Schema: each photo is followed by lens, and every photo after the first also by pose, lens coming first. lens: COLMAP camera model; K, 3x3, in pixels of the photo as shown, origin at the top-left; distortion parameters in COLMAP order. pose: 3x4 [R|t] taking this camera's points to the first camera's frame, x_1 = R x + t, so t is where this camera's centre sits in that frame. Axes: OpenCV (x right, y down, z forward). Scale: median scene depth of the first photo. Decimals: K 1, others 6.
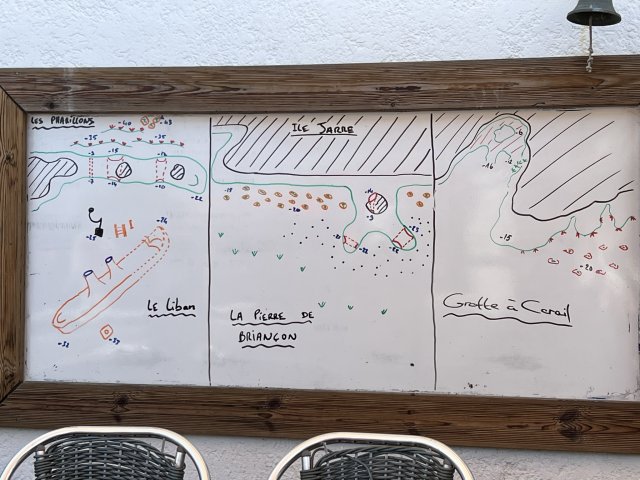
lens RADIAL K [[1162.3, 0, 318.3], [0, 1162.3, 235.5], [0, 0, 1]] dist [0.257363, 0.000000]
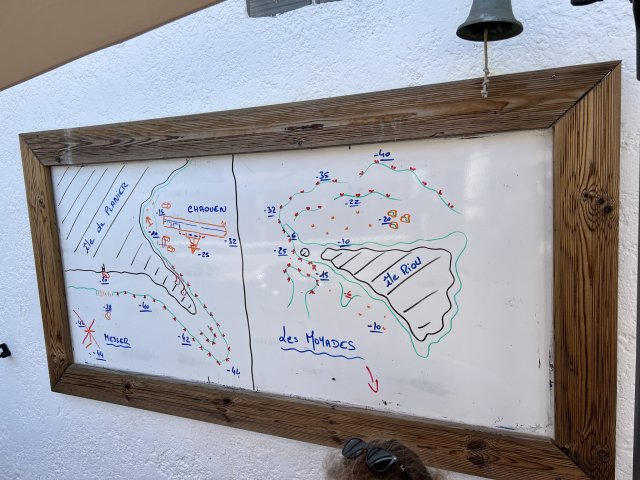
lens RADIAL K [[482.7, 0, 317.9], [0, 482.7, 238.9], [0, 0, 1]] dist [0.061091, -0.007379]
pose [[0.971052, -0.031323, -0.236804, 0.179489], [0.067912, 0.986657, 0.147974, -0.090687], [0.229009, -0.159773, 0.960223, 0.573970]]
